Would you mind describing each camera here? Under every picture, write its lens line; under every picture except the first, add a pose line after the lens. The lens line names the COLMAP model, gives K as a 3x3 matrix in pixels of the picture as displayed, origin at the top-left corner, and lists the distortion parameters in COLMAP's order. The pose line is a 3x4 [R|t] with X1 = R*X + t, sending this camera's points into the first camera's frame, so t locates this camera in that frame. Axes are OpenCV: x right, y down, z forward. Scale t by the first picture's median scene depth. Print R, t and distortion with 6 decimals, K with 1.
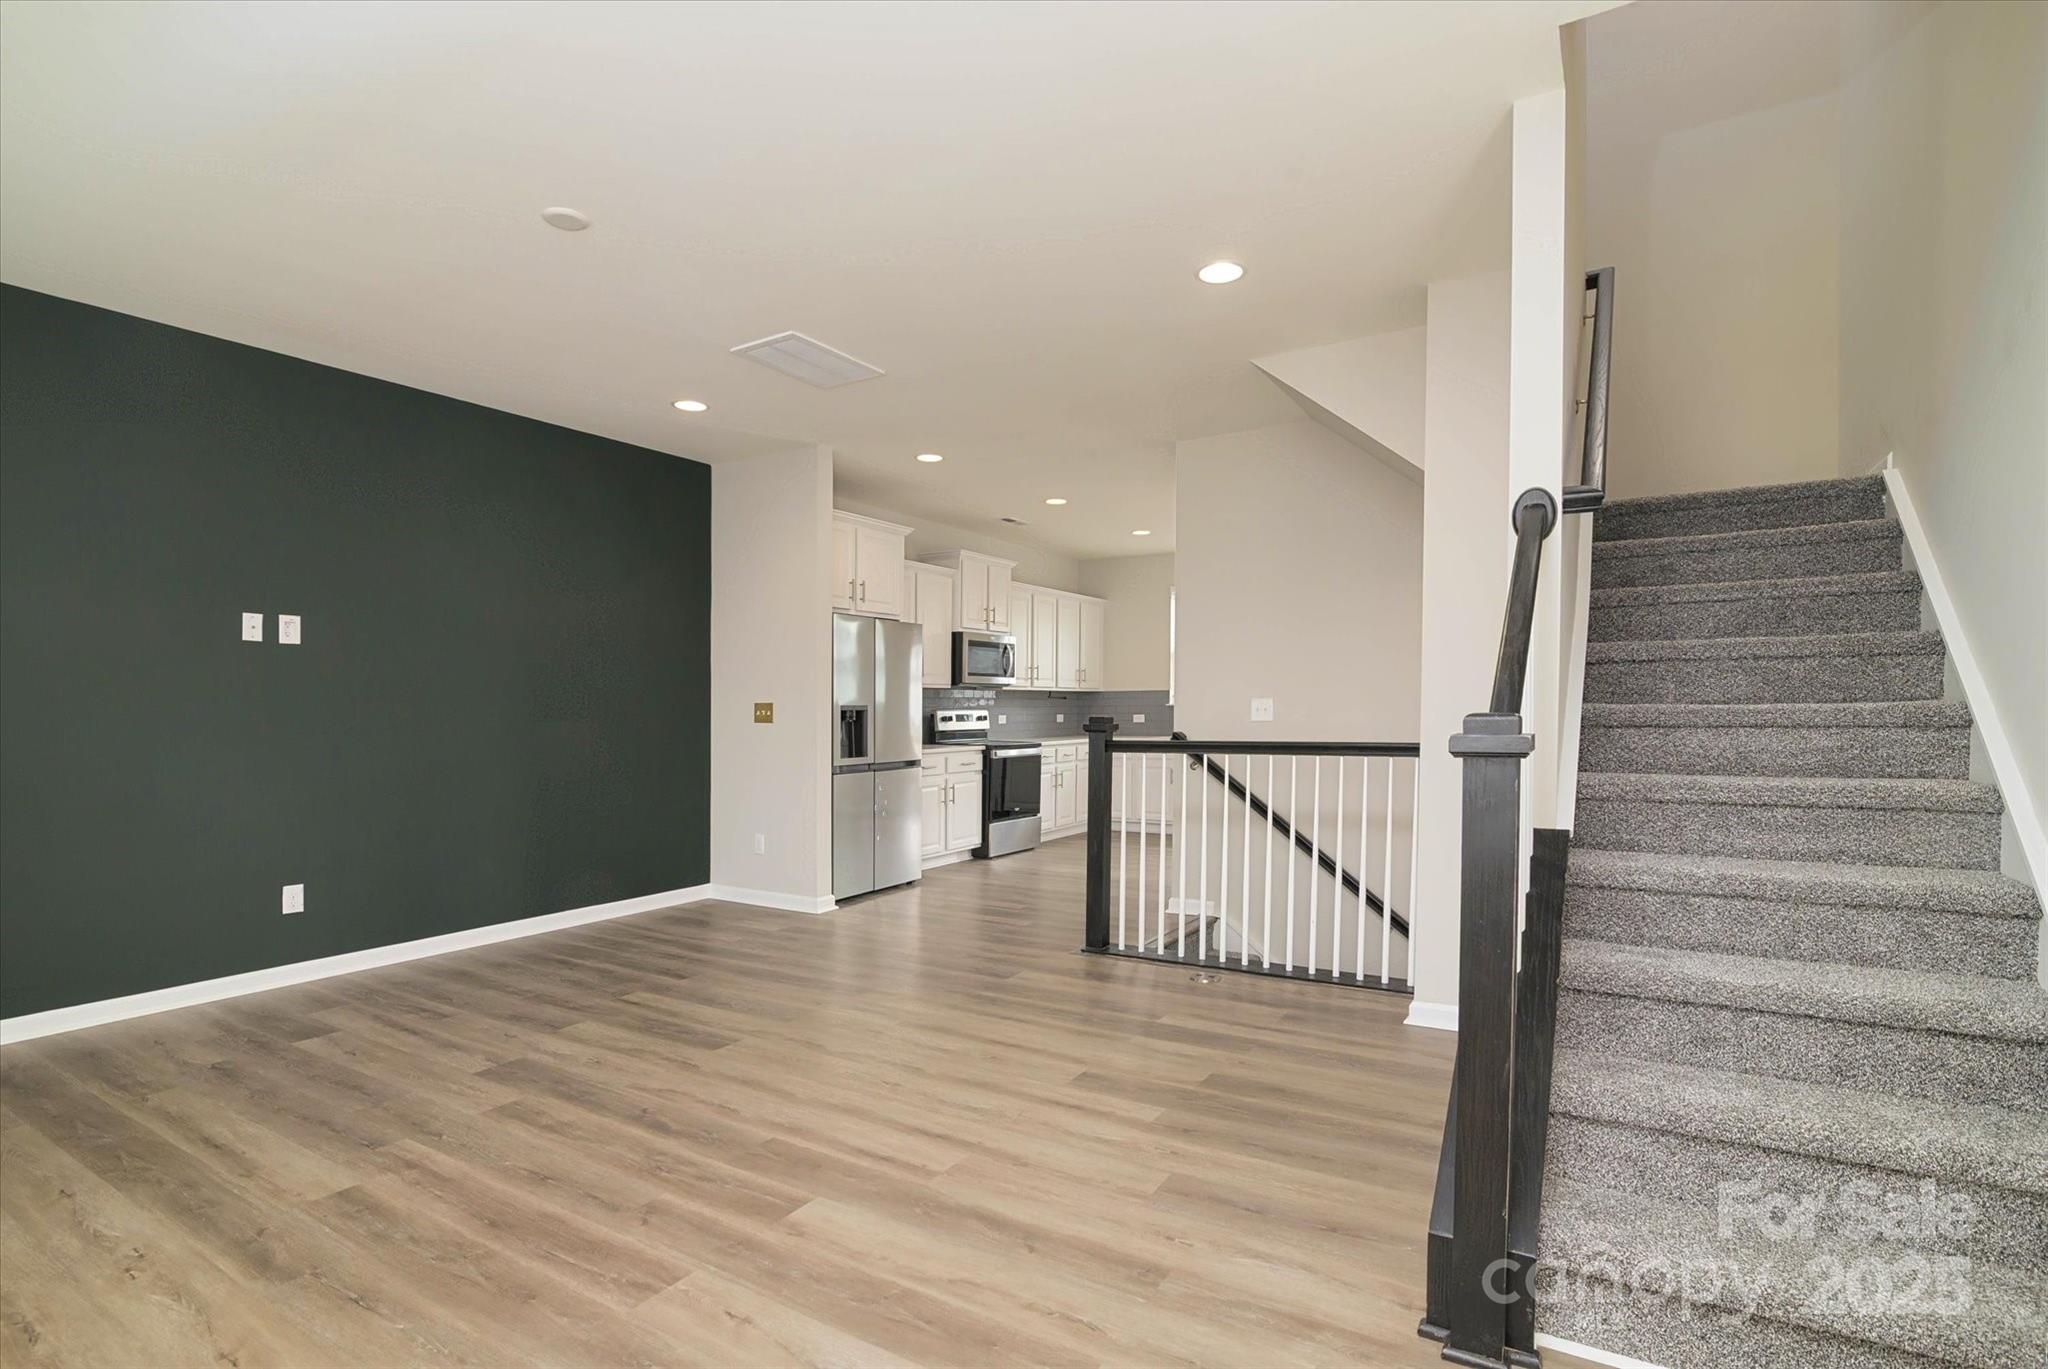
lens RADIAL K [[979.4, 0, 1023.7], [0, 979.4, 730.2], [0, 0, 1]] dist [-0.015143, 0.000215]
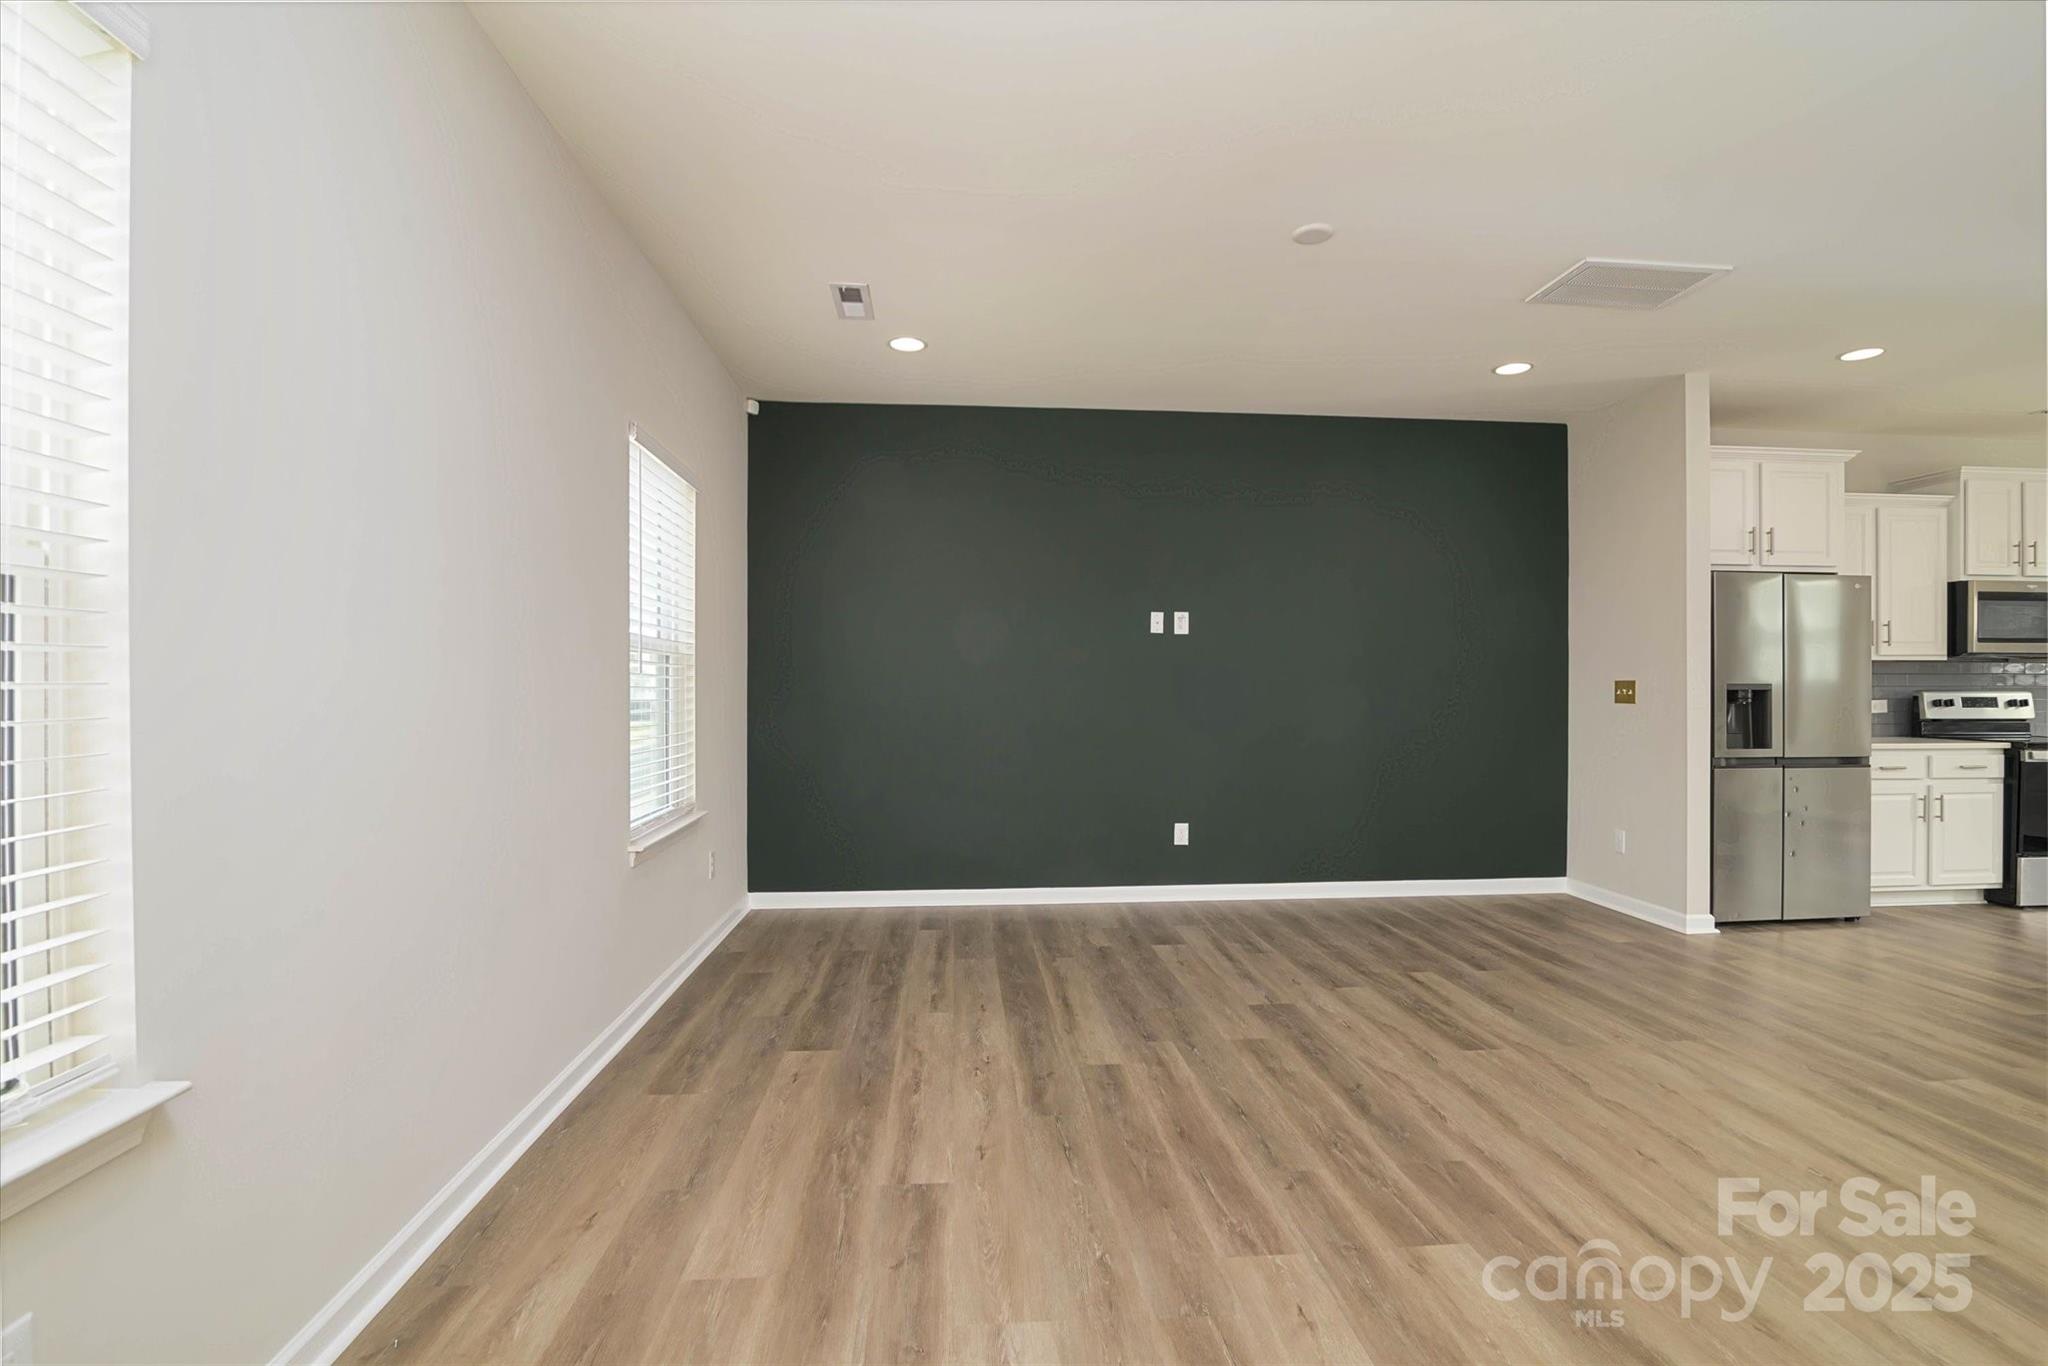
lens RADIAL K [[947.1, 0, 1024.0], [0, 947.1, 683.0], [0, 0, 1]] dist [-0.016346, 0.000194]
pose [[0.599866, 0.002986, -0.800095, 0.139336], [-0.022875, 0.999648, -0.013419, -0.003495], [0.799773, 0.026352, 0.599723, 0.099339]]
